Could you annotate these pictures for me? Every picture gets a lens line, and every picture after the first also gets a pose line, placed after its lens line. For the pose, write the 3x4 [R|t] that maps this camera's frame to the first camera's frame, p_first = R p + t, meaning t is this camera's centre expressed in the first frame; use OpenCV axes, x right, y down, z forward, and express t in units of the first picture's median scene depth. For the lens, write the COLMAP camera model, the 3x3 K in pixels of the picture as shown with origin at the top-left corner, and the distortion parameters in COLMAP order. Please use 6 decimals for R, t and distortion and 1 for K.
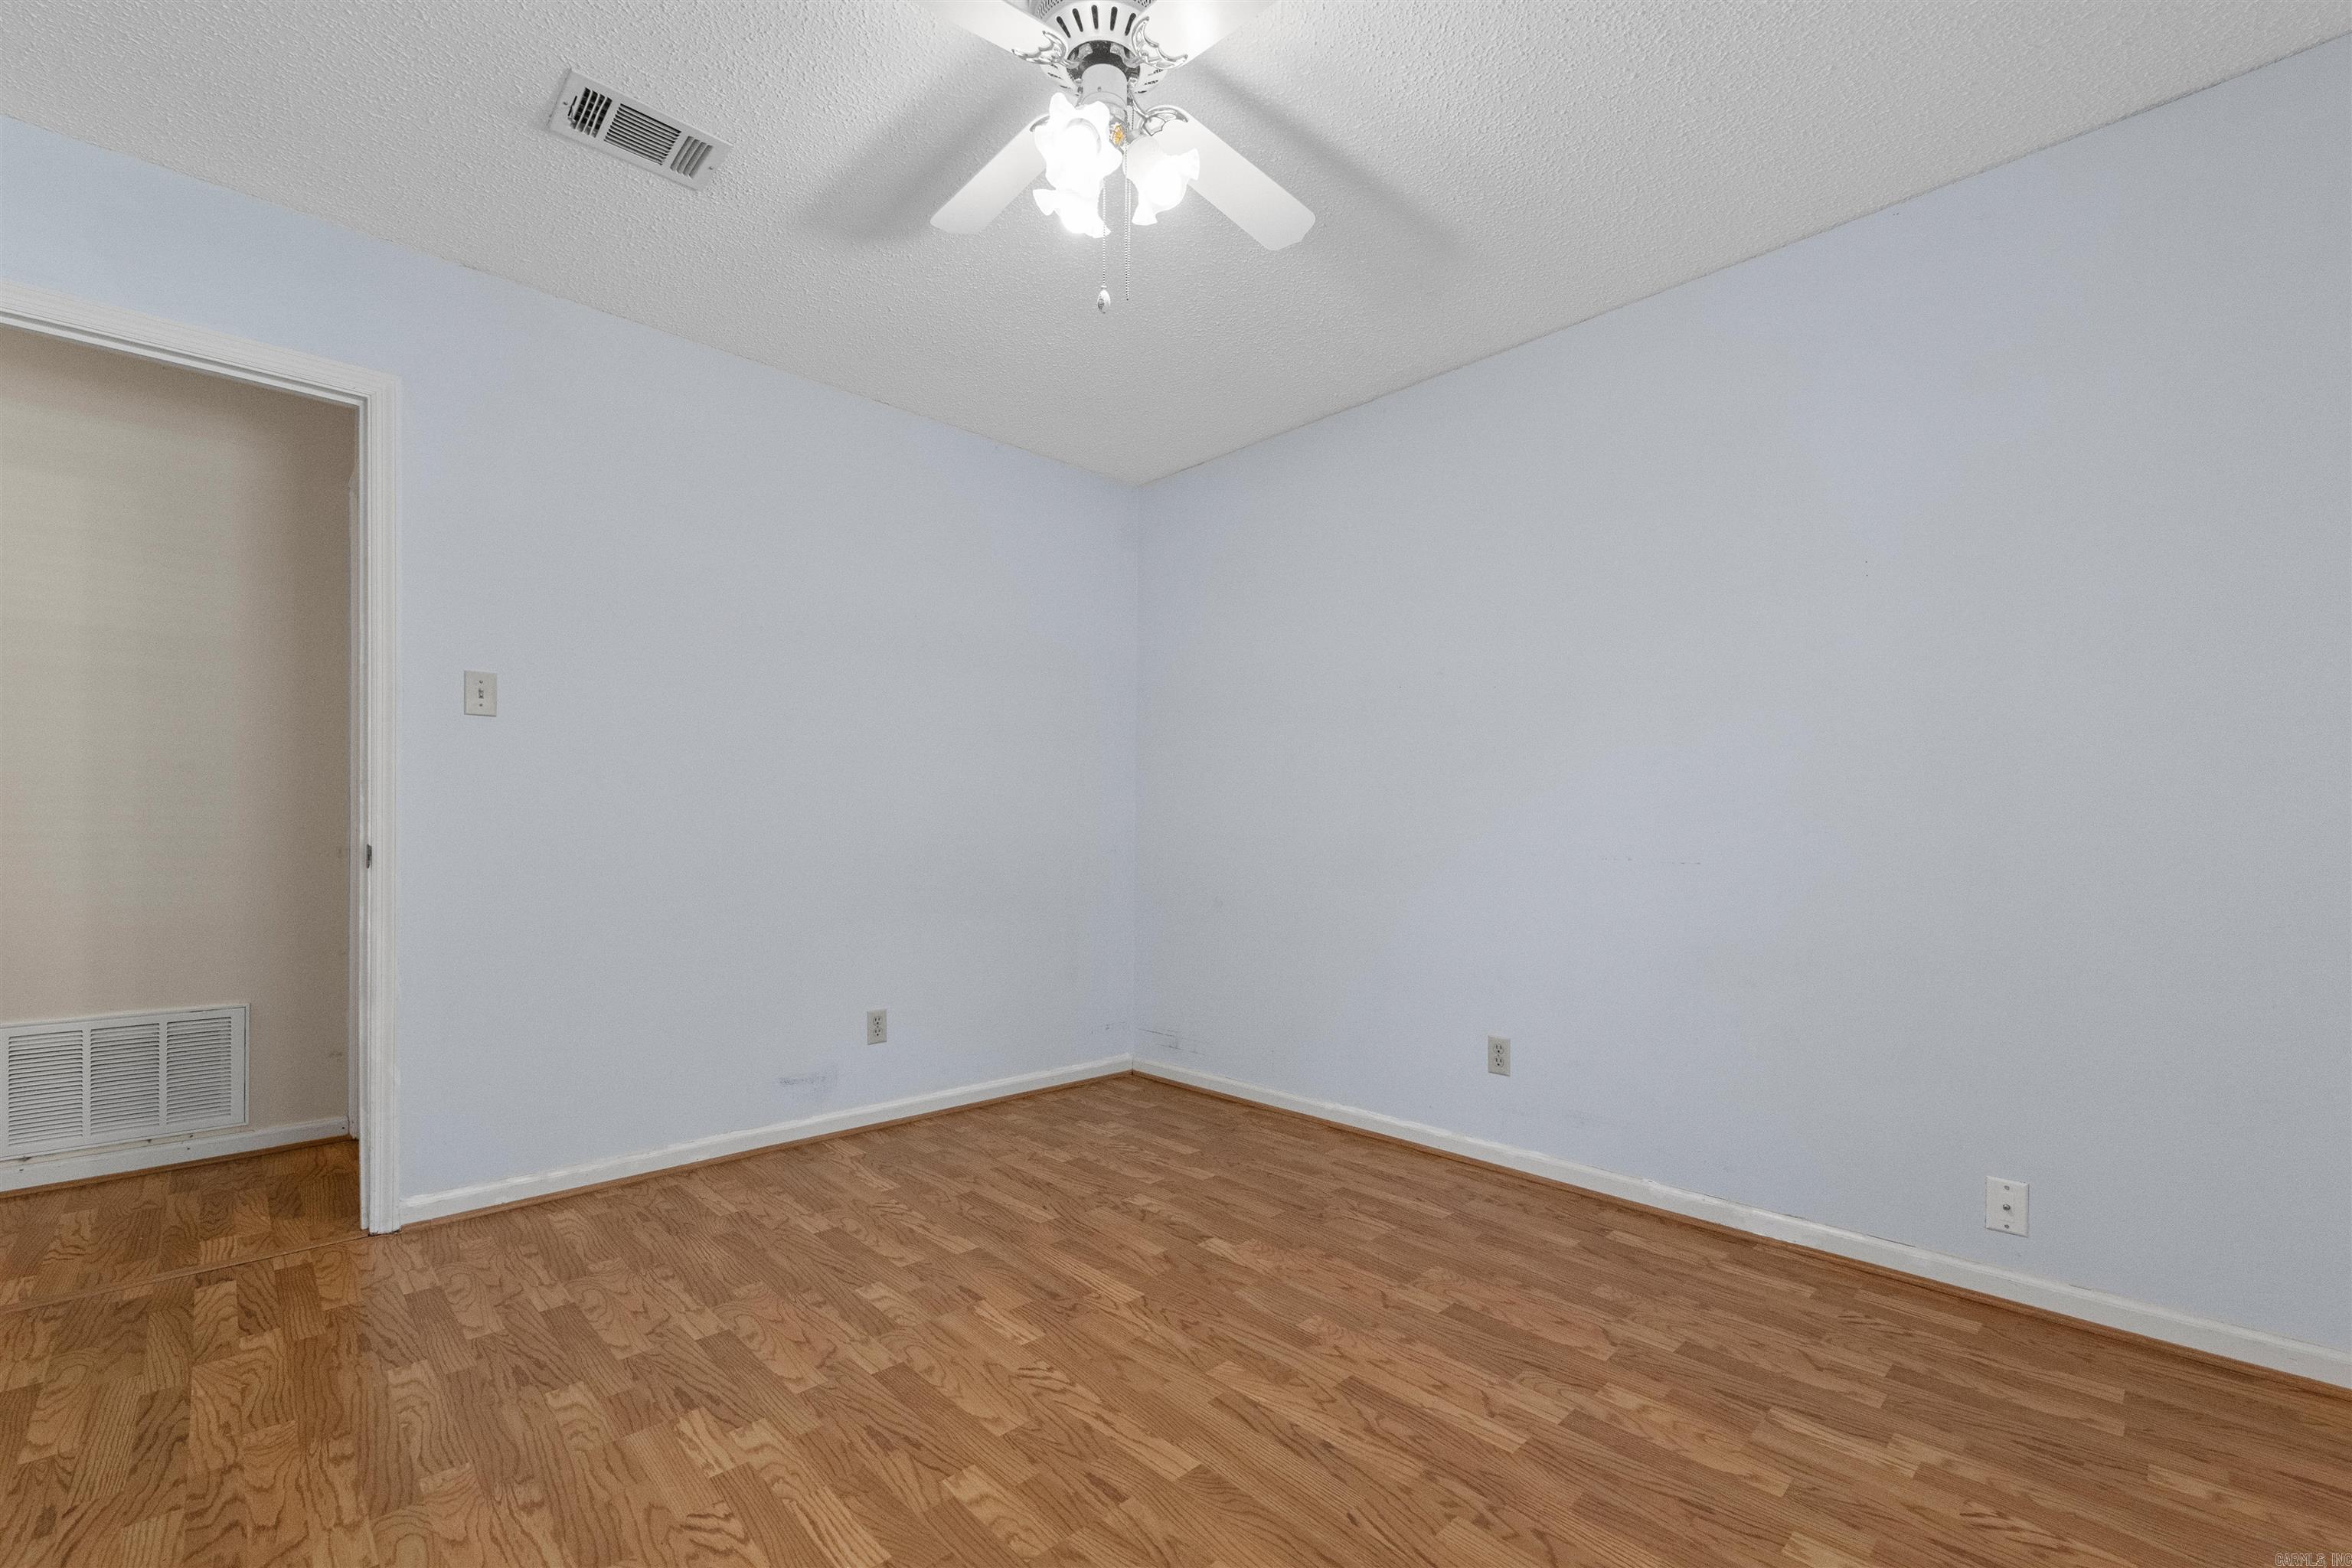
lens RADIAL K [[988.9, 0, 1168.6], [0, 988.9, 818.9], [0, 0, 1]] dist [0.003048, -0.000622]
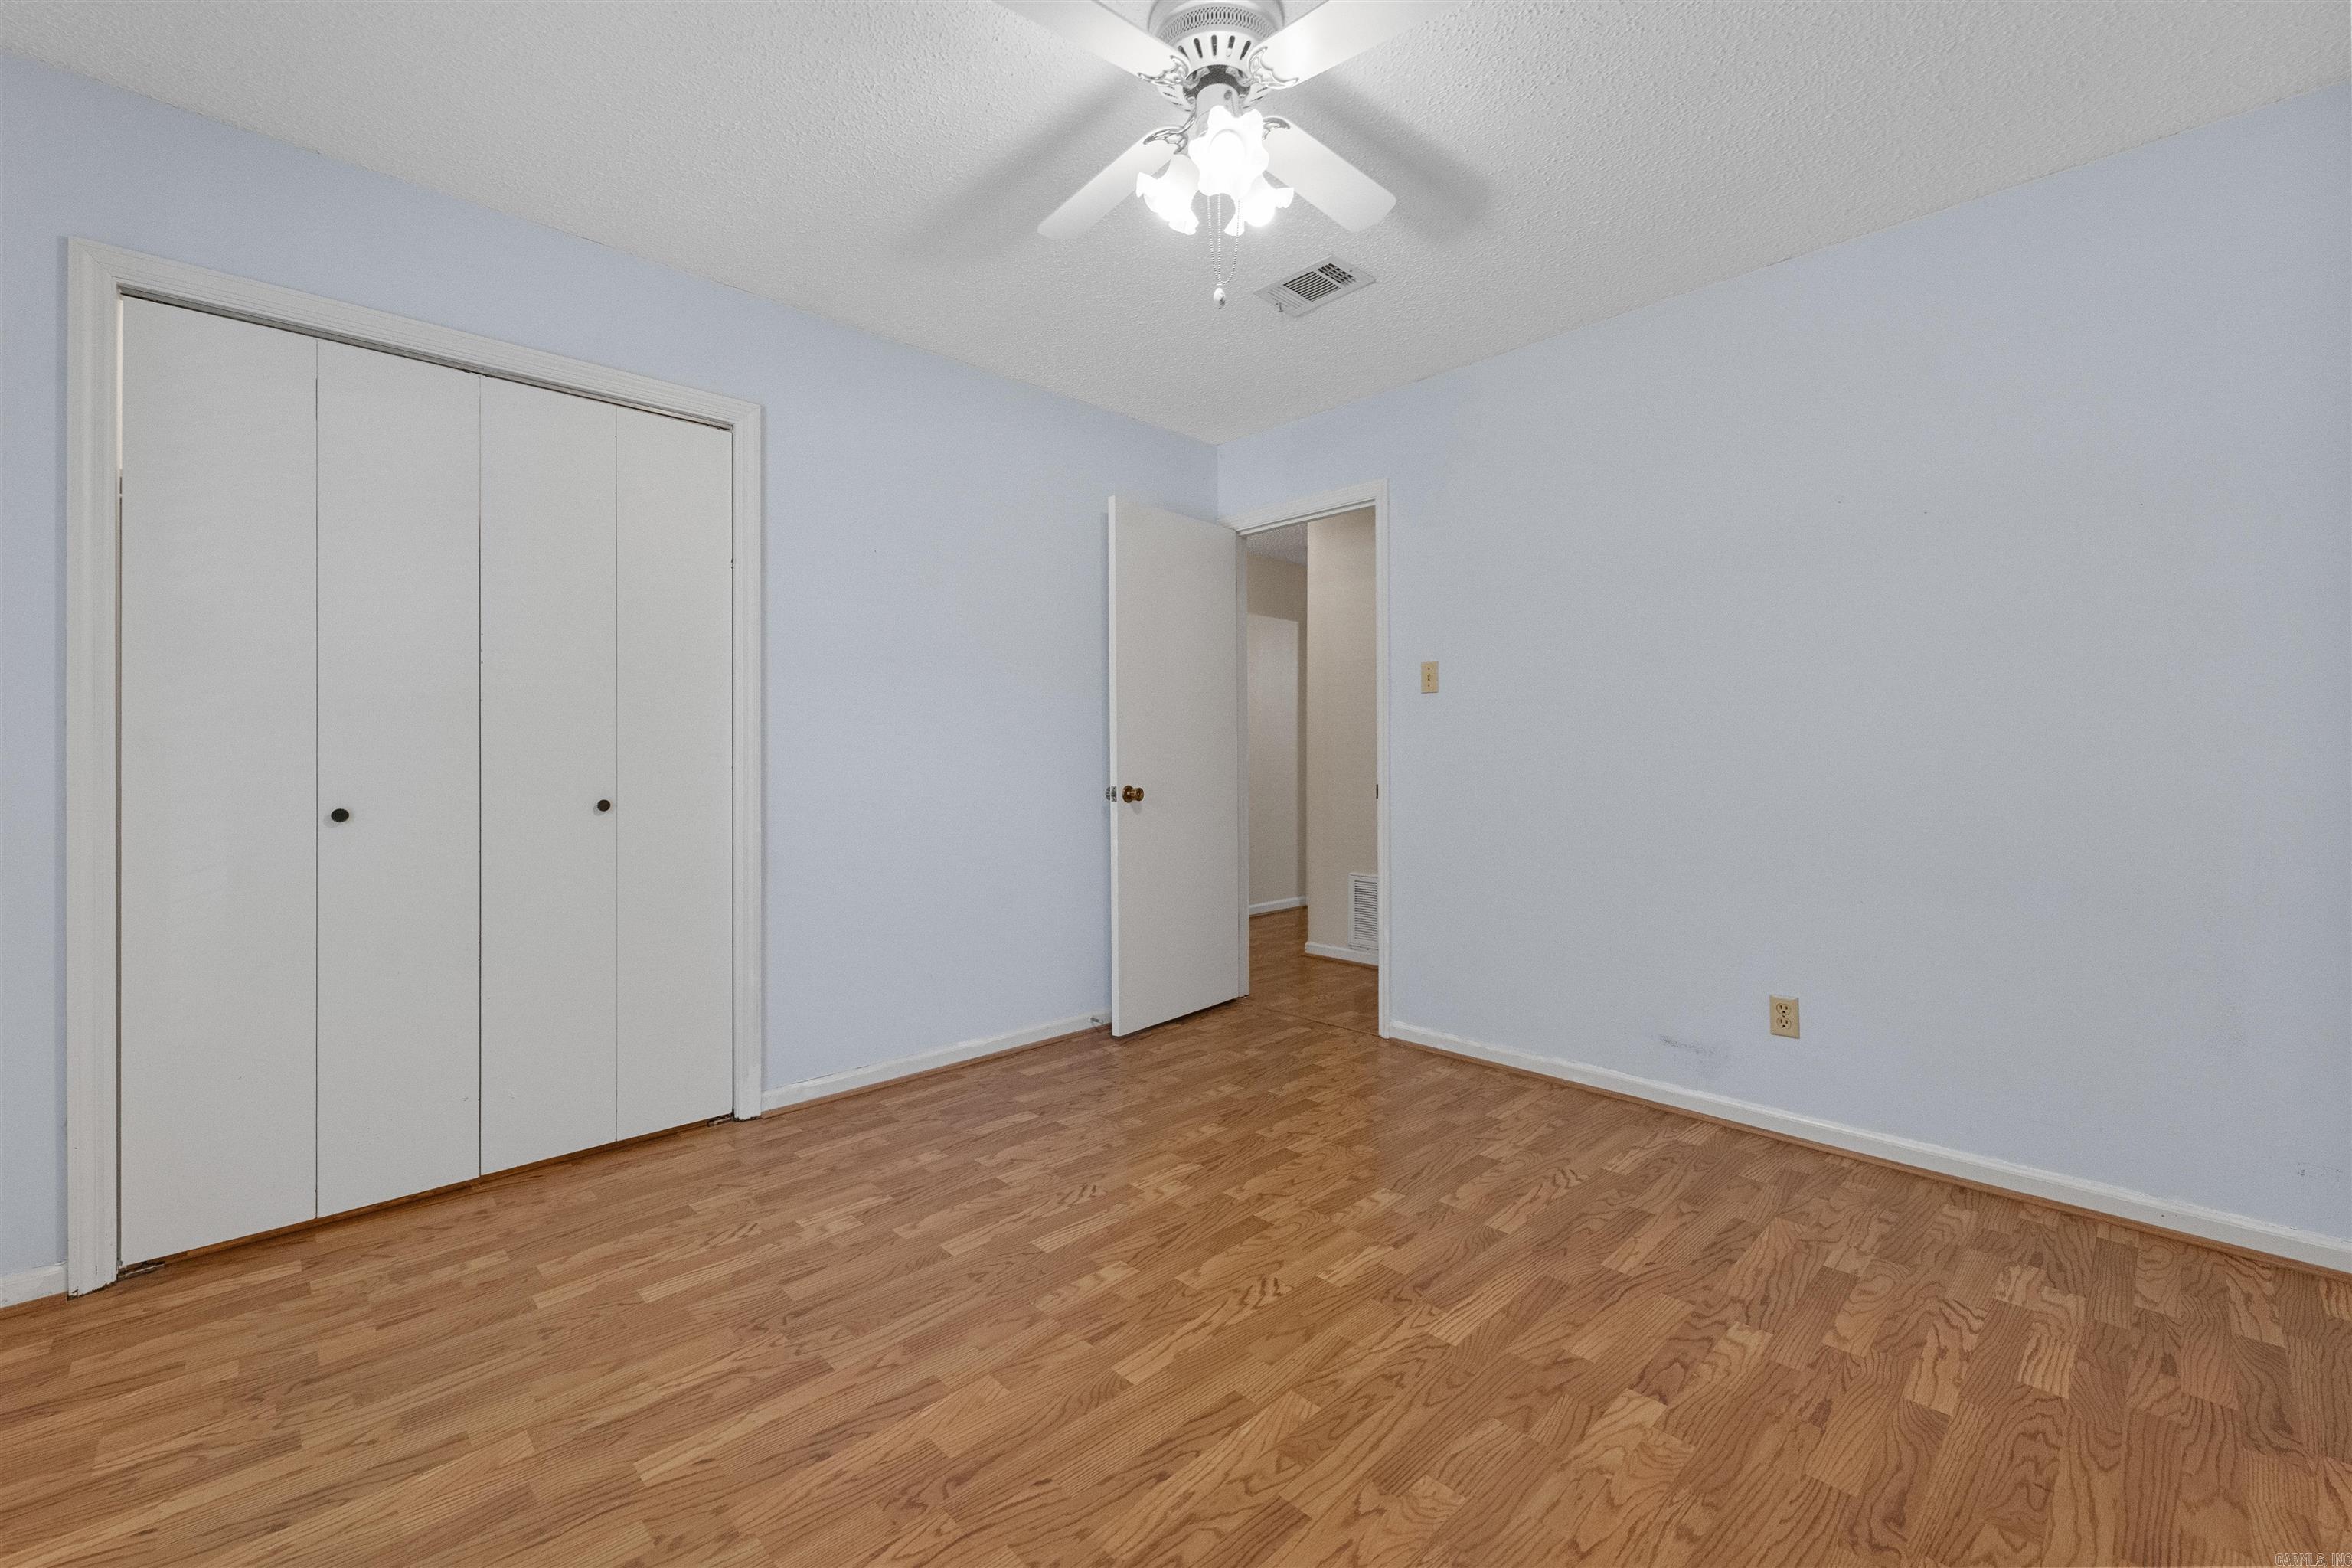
lens RADIAL K [[959.3, 0, 1174.0], [0, 959.3, 769.5], [0, 0, 1]] dist [0.002247, -0.000514]
pose [[0.002854, 0.005592, -0.999980, 0.700754], [0.013147, 0.999898, 0.005629, -0.008724], [0.999910, -0.013162, 0.002781, 0.694417]]
